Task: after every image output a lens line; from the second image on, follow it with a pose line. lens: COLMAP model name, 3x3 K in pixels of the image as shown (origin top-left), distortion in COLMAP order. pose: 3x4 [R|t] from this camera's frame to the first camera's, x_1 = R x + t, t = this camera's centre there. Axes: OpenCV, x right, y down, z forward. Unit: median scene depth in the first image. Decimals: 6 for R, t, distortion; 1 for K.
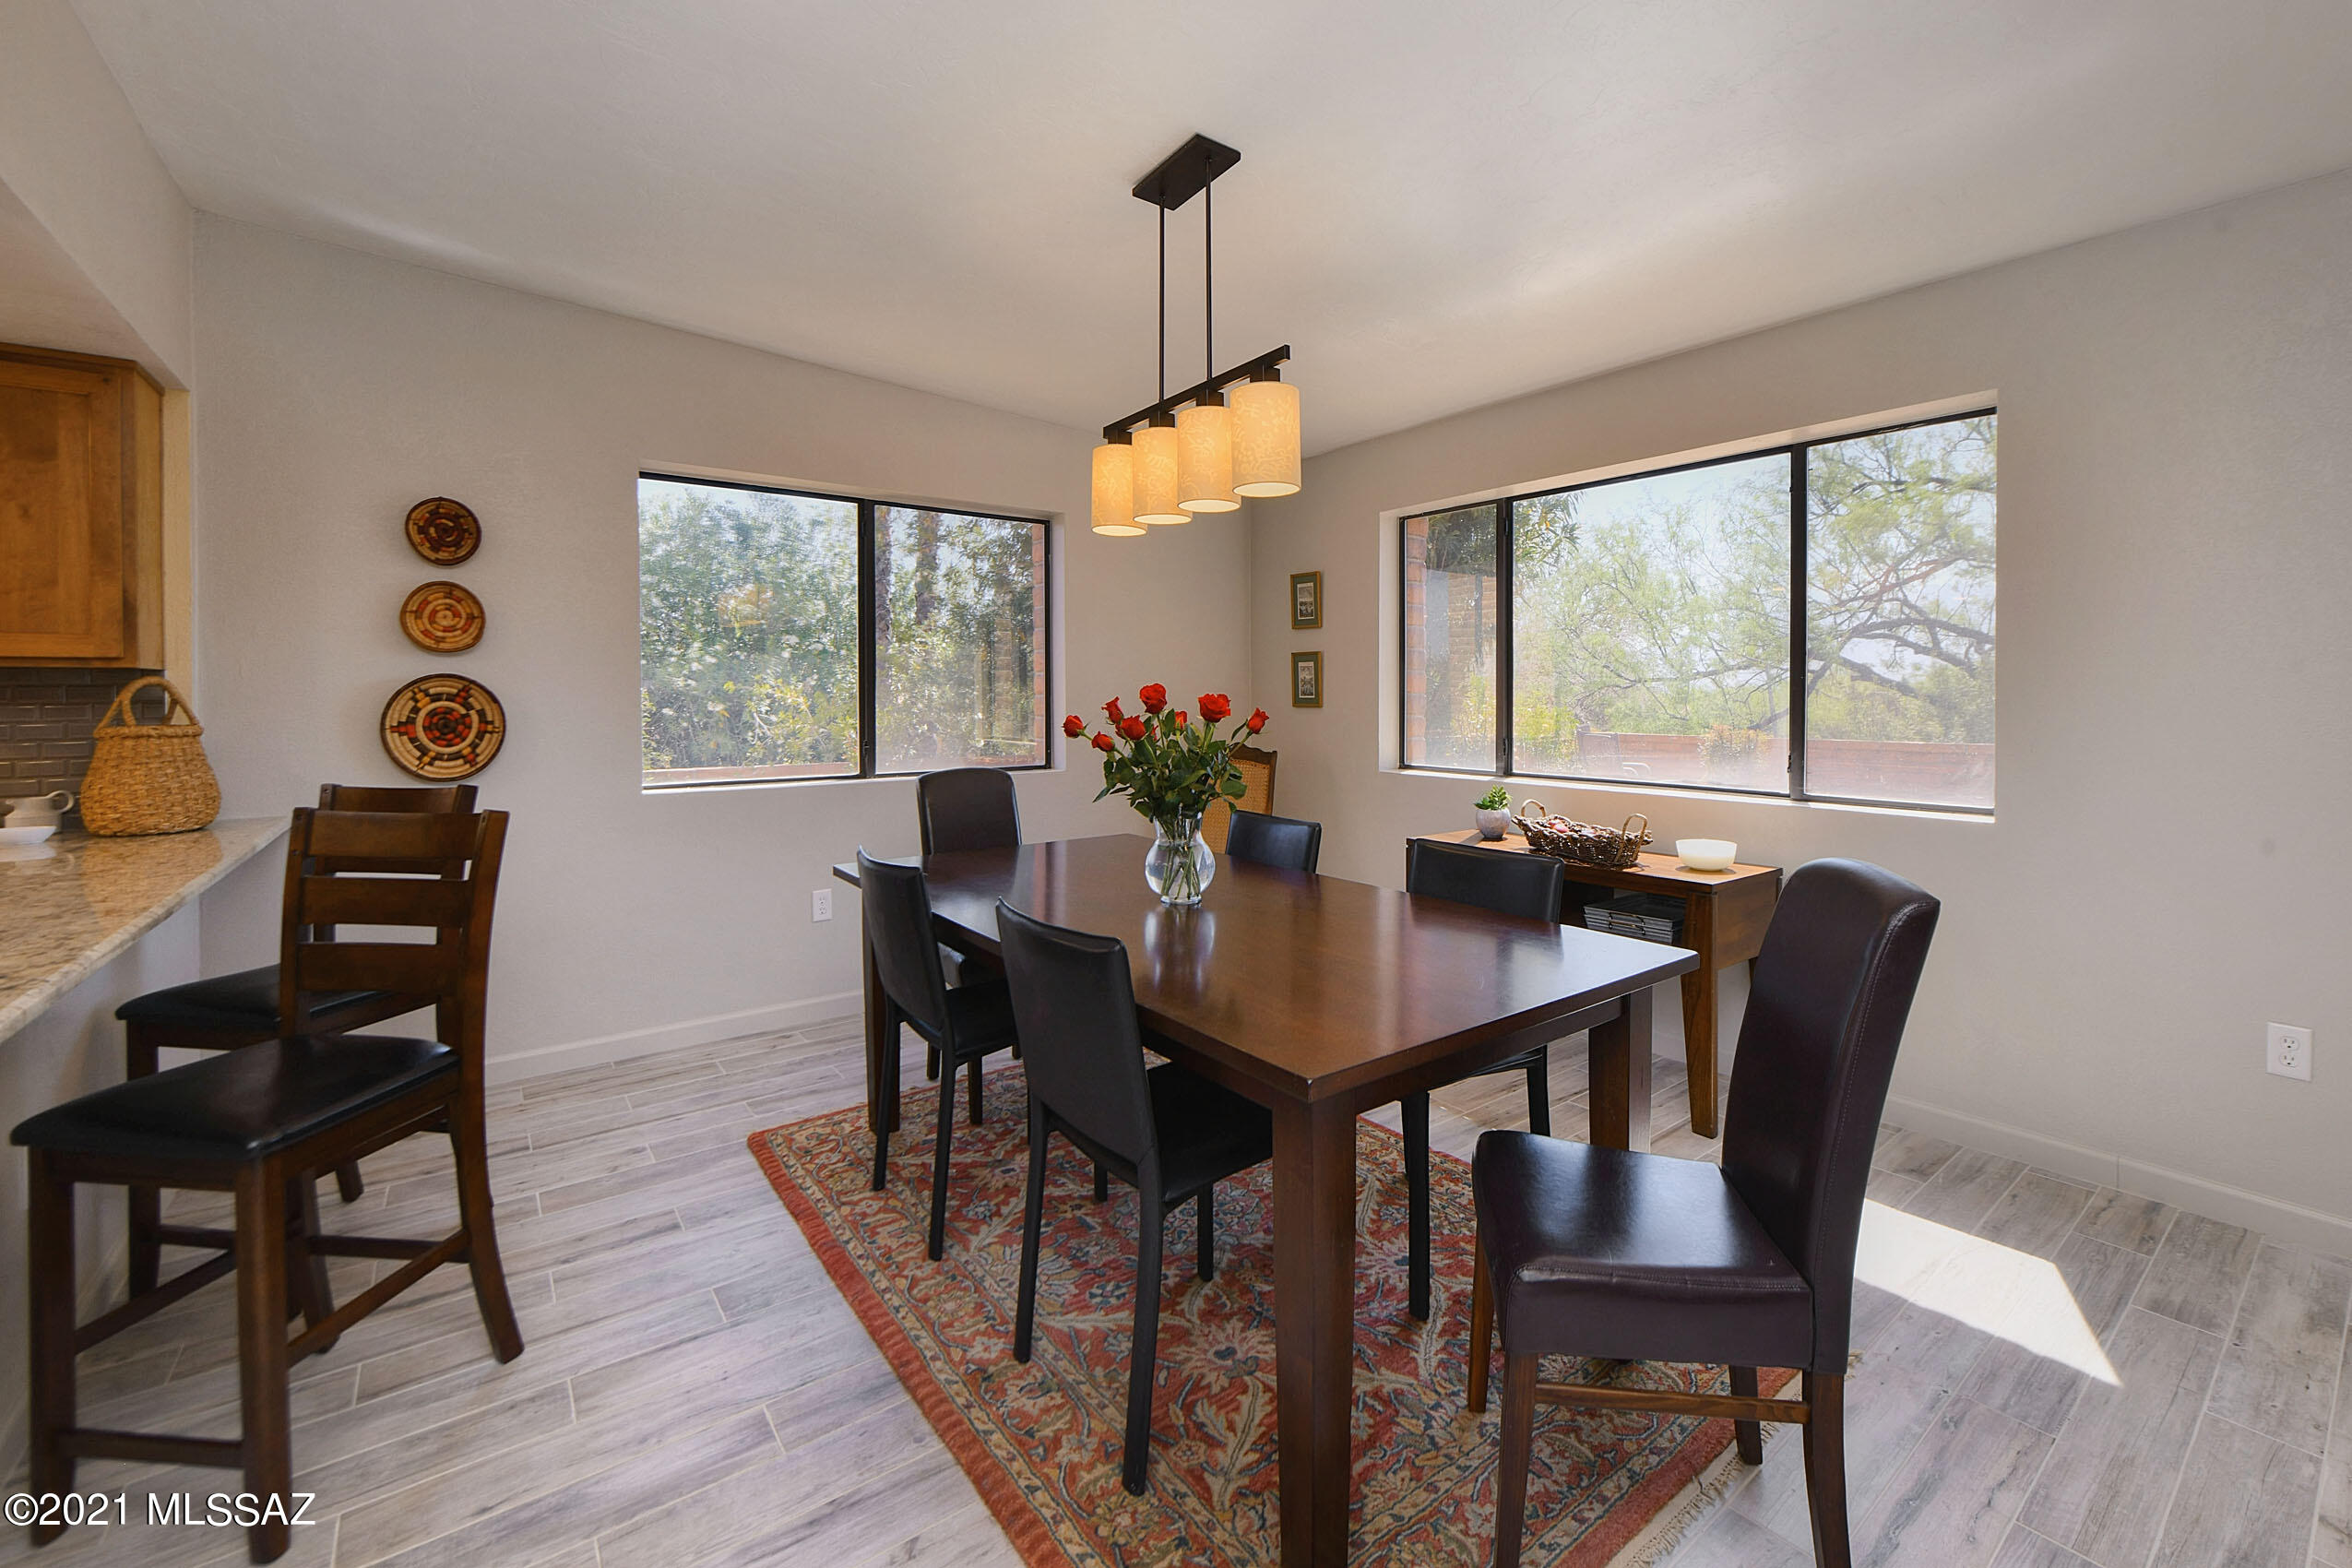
lens RADIAL K [[952.8, 0, 1164.3], [0, 952.8, 708.3], [0, 0, 1]] dist [-0.013842, -0.000387]
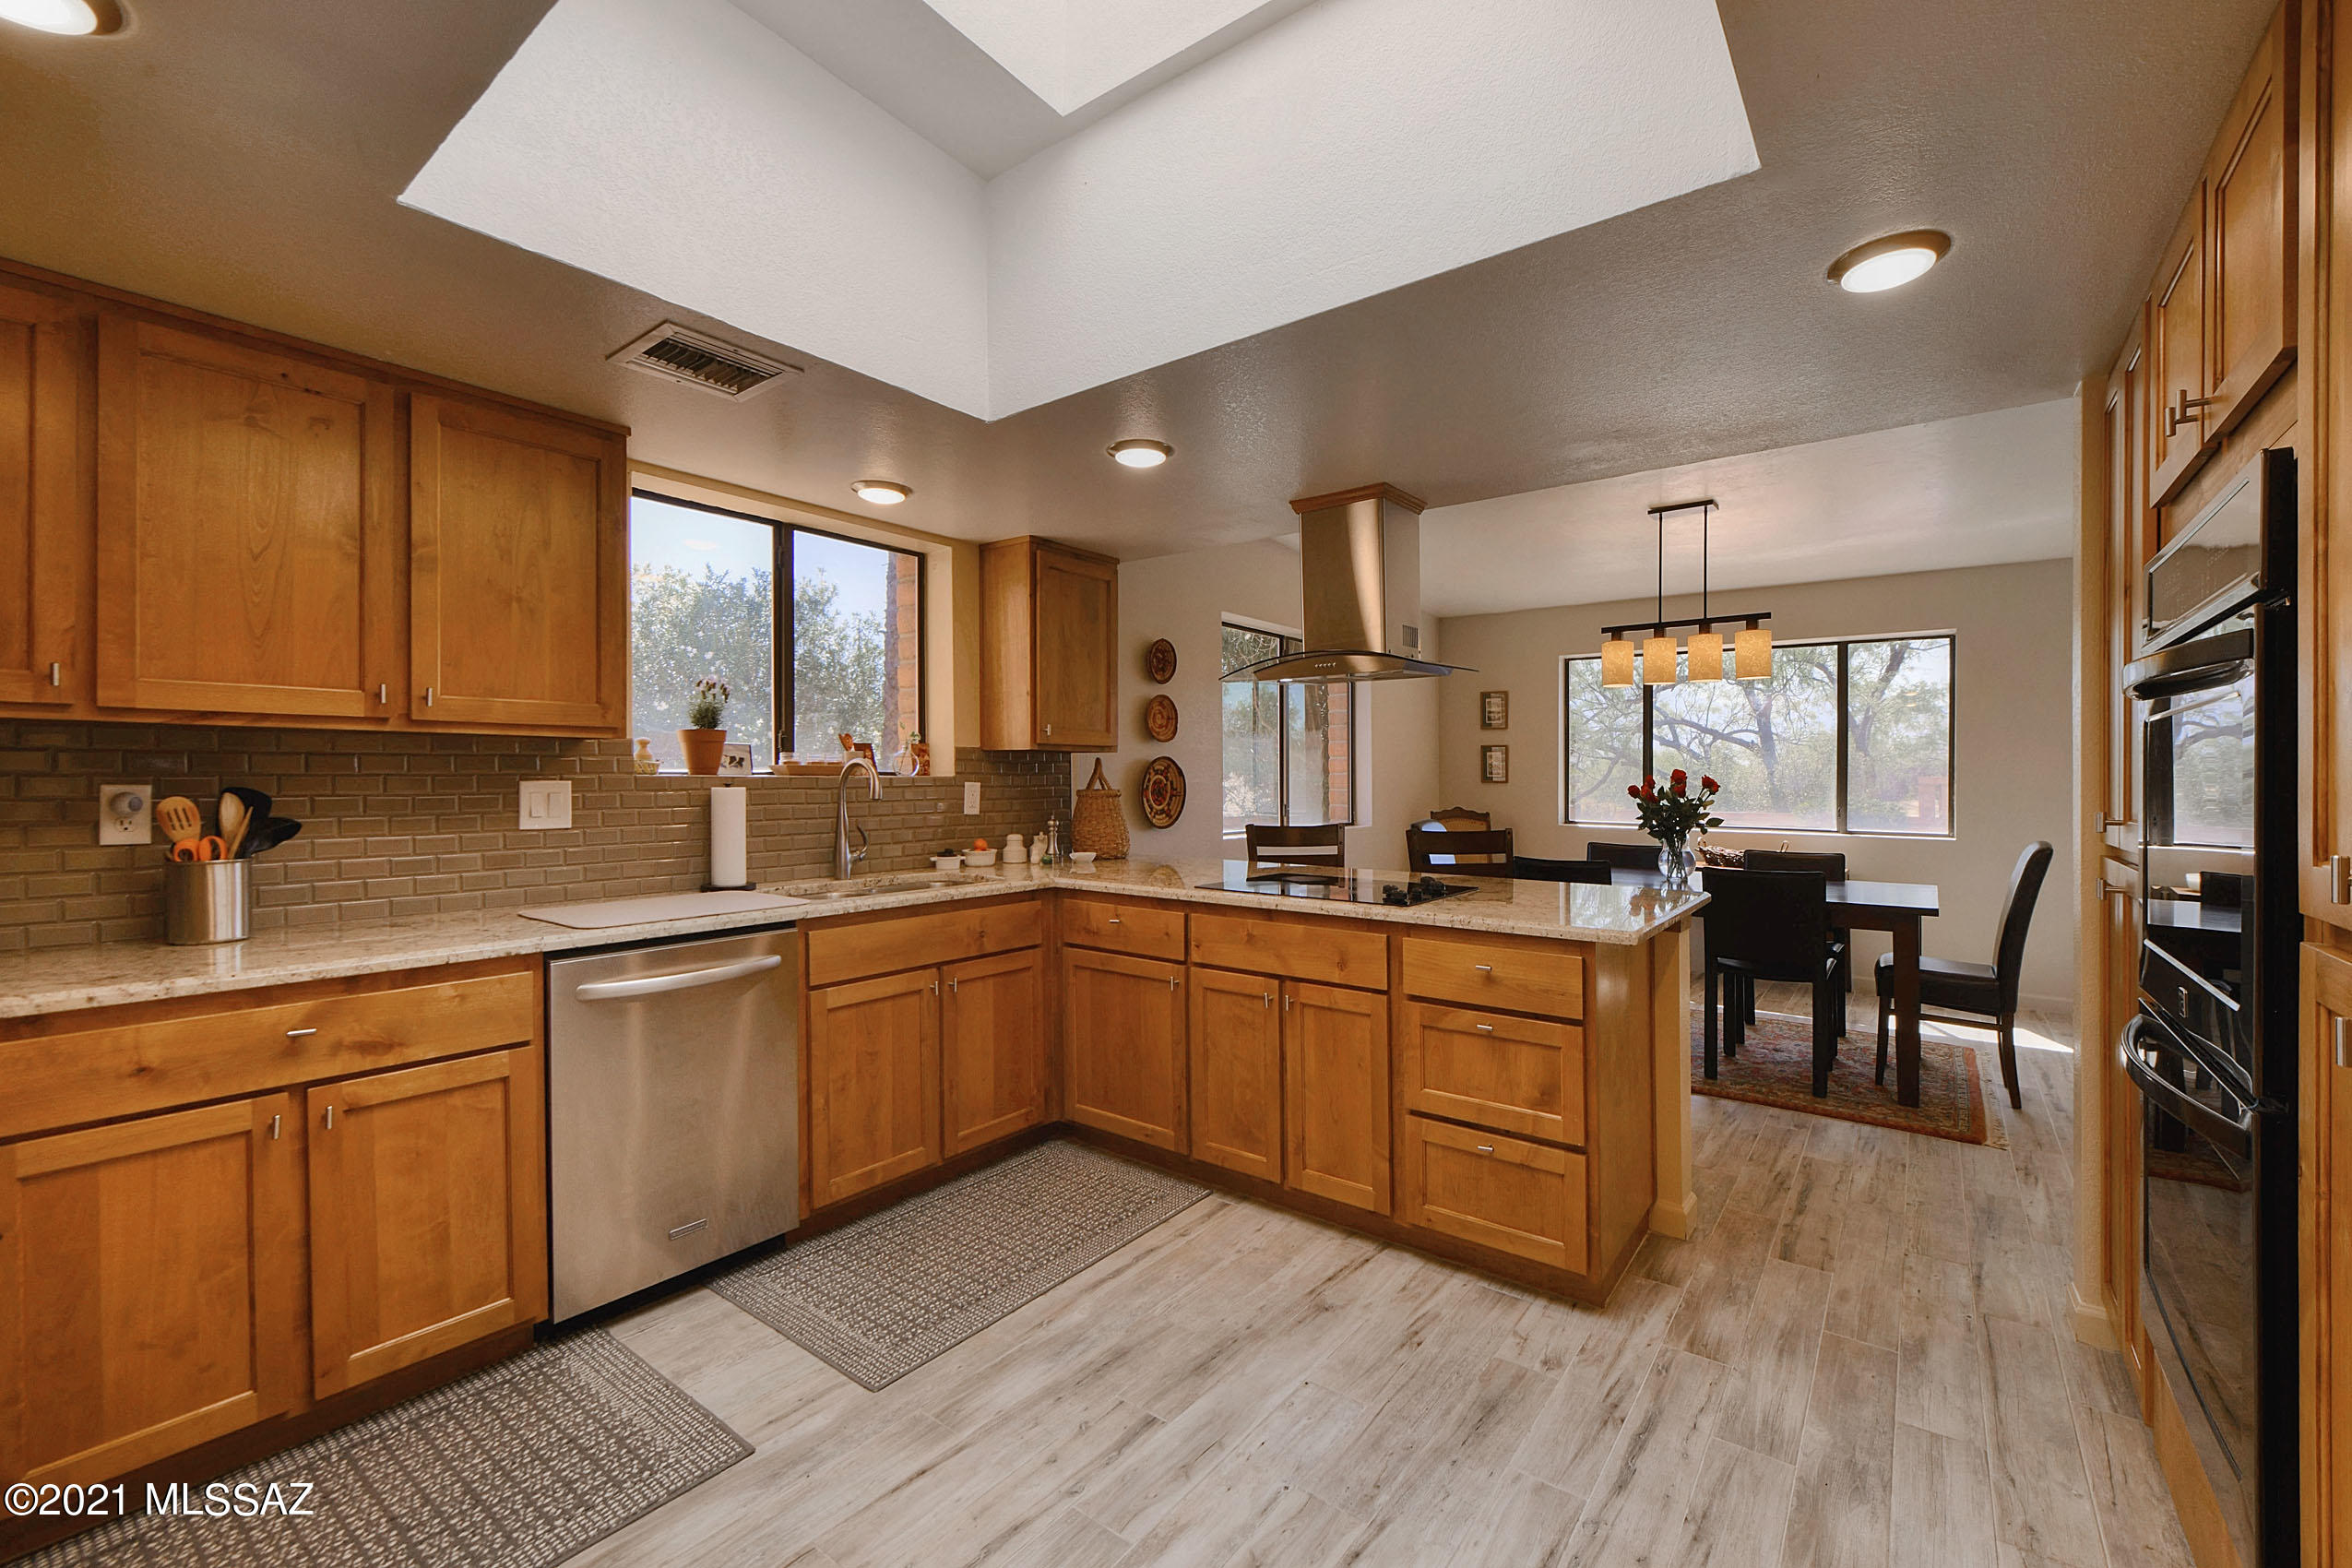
lens RADIAL K [[1010.1, 0, 1123.9], [0, 1010.1, 781.3], [0, 0, 1]] dist [-0.006692, -0.000451]
pose [[0.963360, 0.007453, 0.268109, -1.253297], [-0.006491, 0.999969, -0.004475, 0.010309], [-0.268134, 0.002571, 0.963378, -0.529344]]
